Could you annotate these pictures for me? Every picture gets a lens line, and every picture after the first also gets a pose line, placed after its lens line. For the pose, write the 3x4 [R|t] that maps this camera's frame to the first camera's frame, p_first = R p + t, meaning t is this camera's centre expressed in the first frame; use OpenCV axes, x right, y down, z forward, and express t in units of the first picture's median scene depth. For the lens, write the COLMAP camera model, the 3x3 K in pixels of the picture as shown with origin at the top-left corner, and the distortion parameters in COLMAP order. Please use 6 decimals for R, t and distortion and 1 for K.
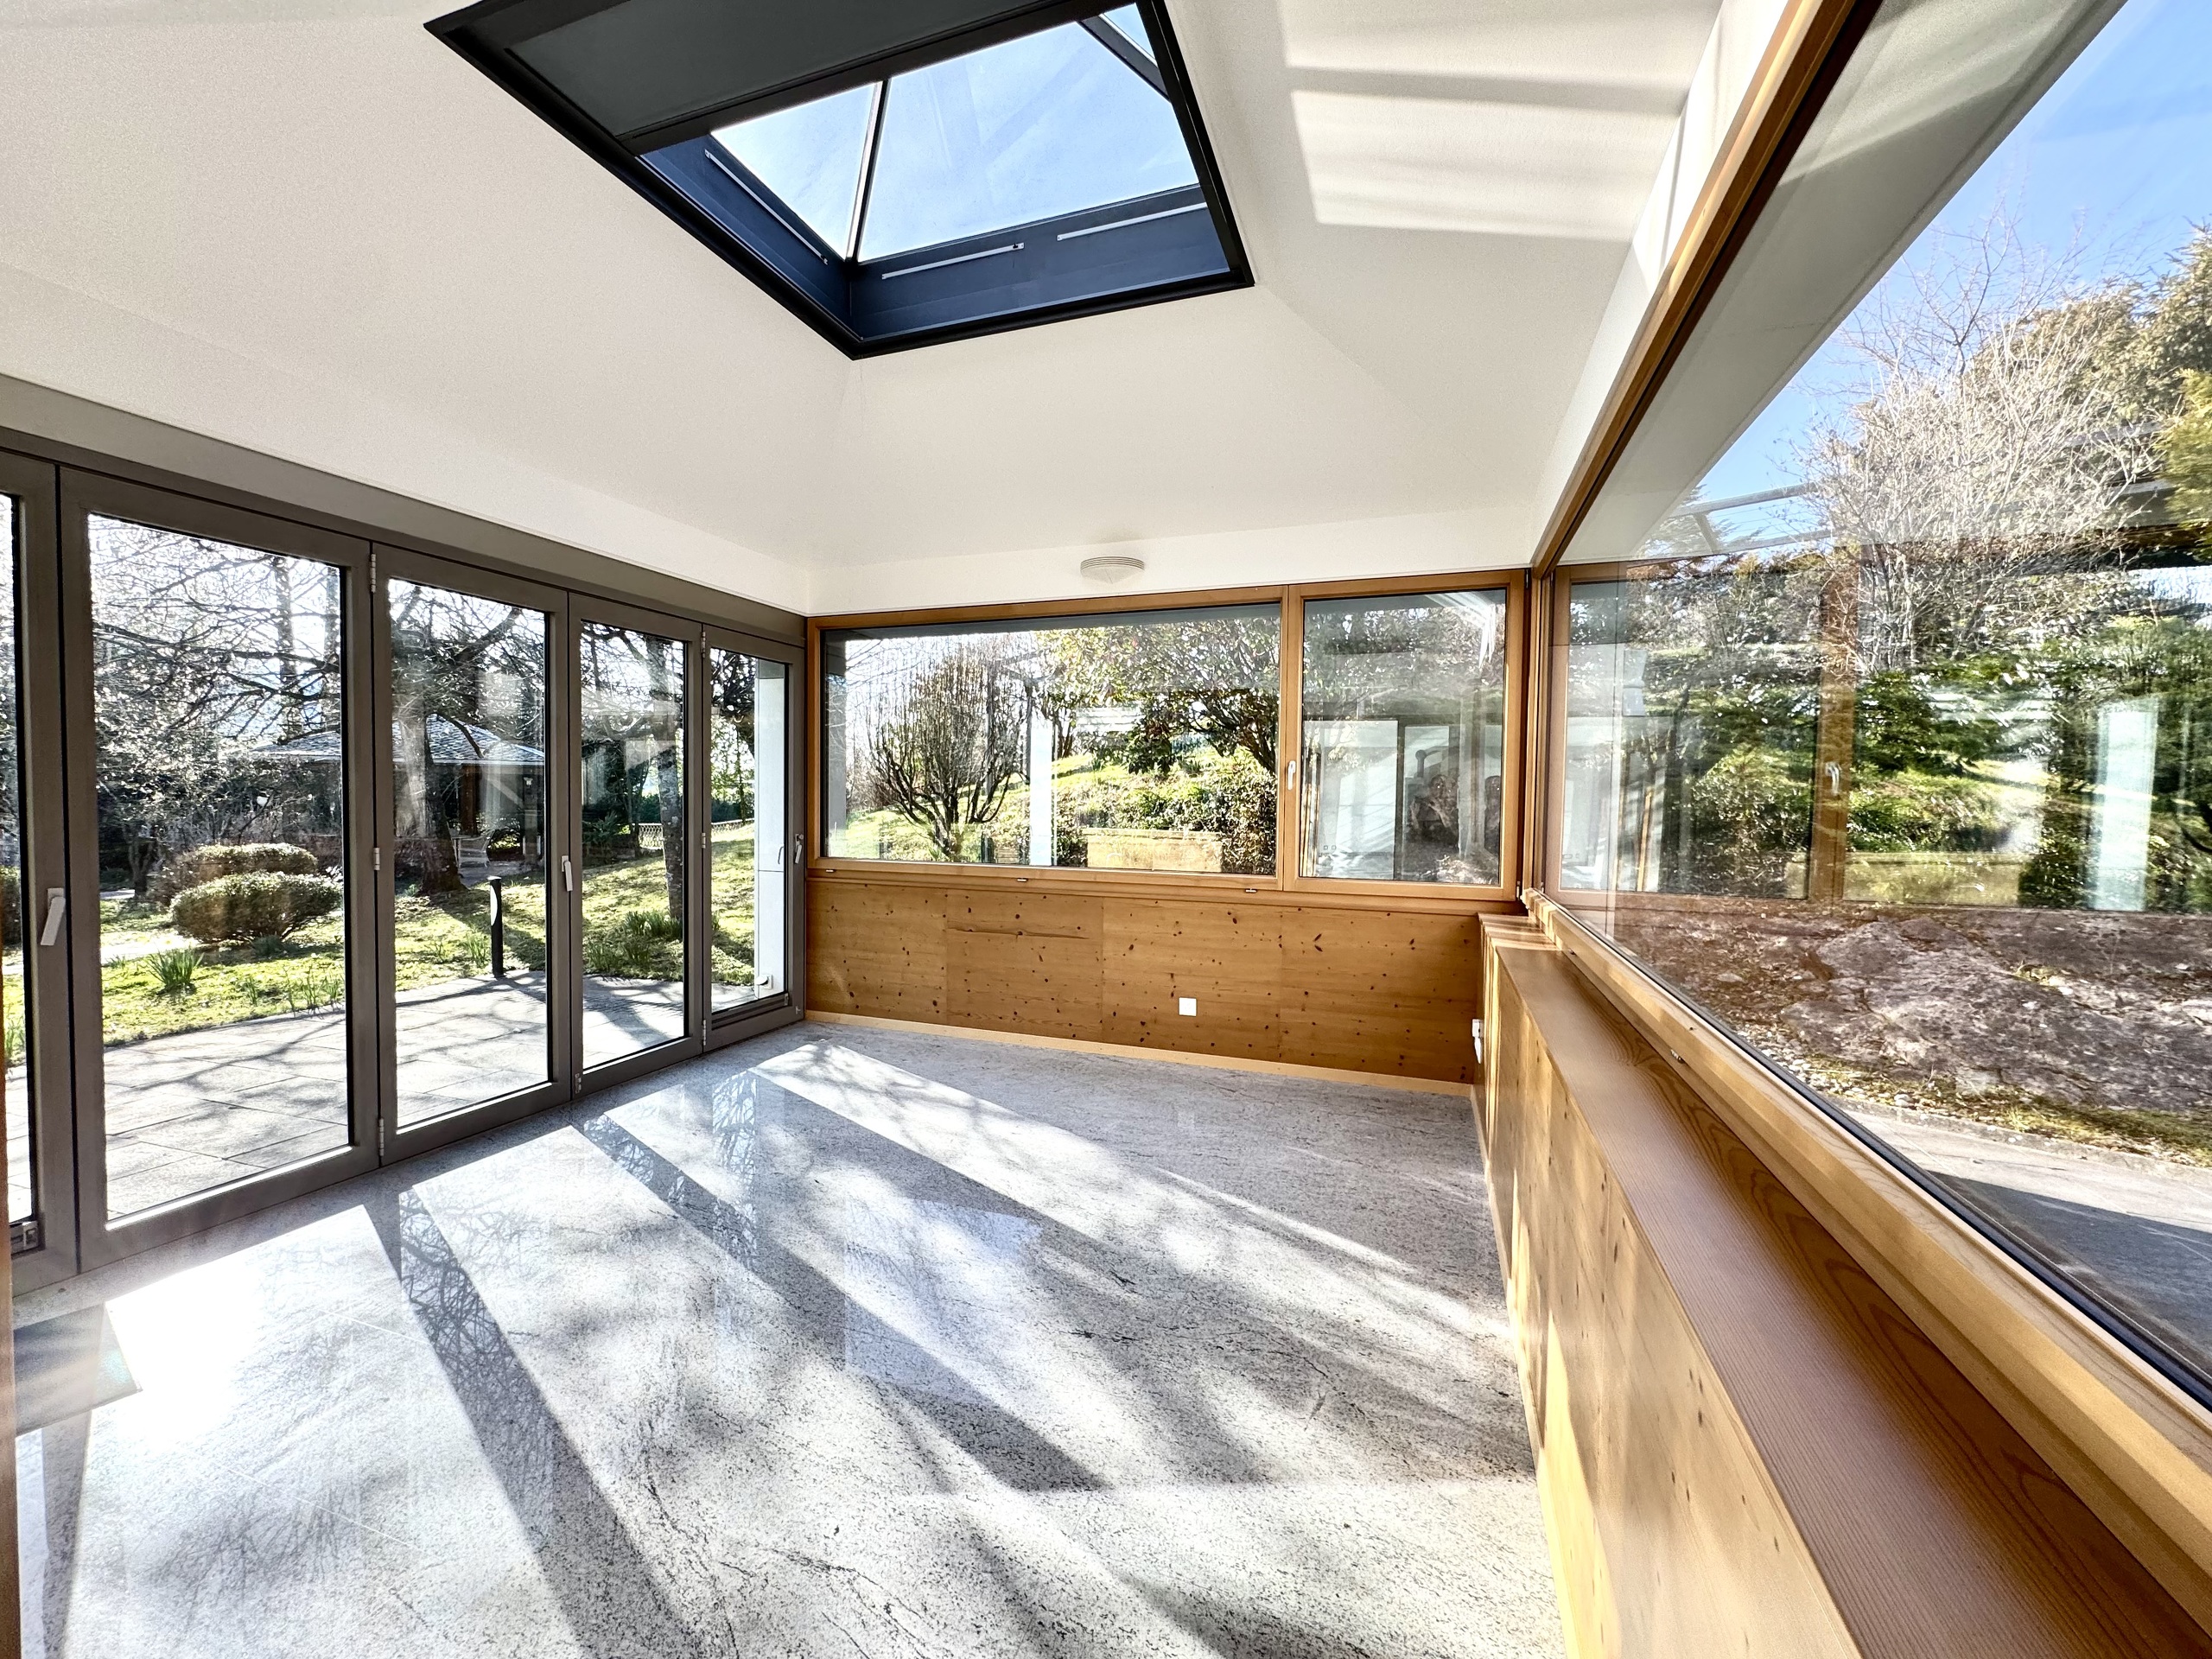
lens RADIAL K [[880.6, 0, 1106.0], [0, 880.6, 829.5], [0, 0, 1]] dist [0.001149, 0.000232]
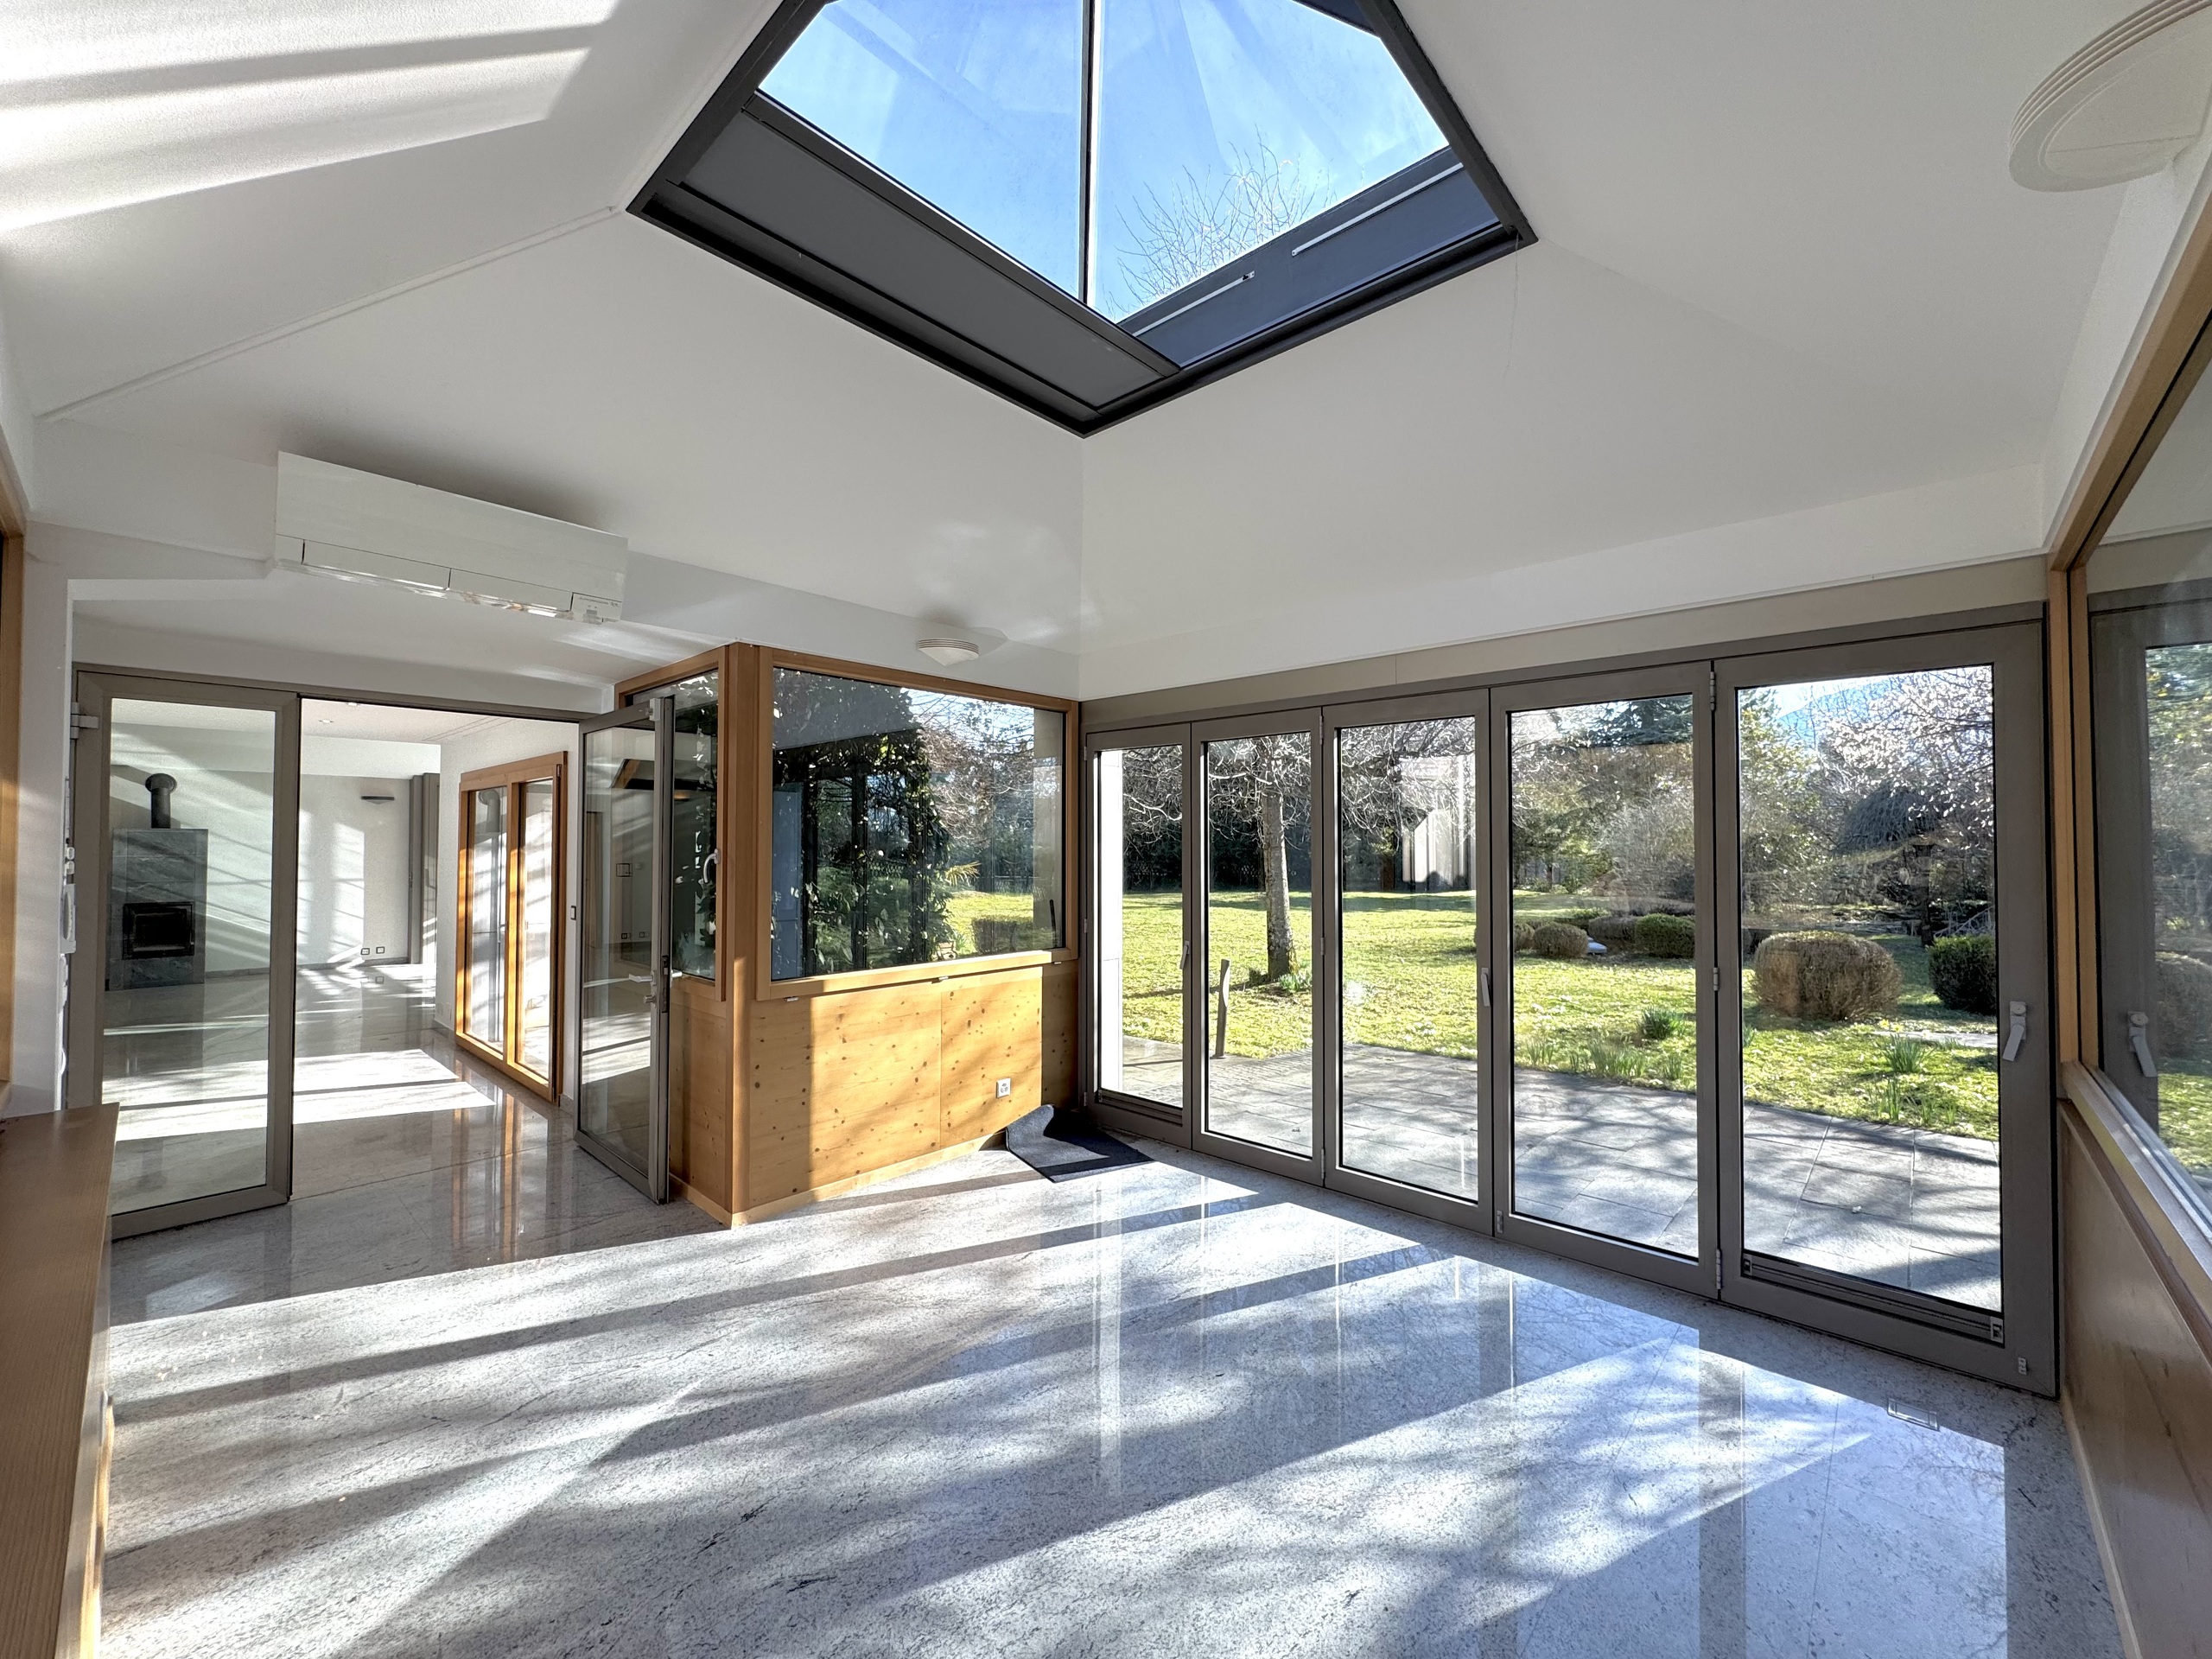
lens RADIAL K [[880.6, 0, 1106.0], [0, 880.6, 829.5], [0, 0, 1]] dist [0.001149, 0.000232]
pose [[-0.385743, -0.027217, -0.922205, 0.563018], [-0.035901, 0.999251, -0.014474, -0.125410], [0.921907, 0.027525, -0.386431, 1.323970]]
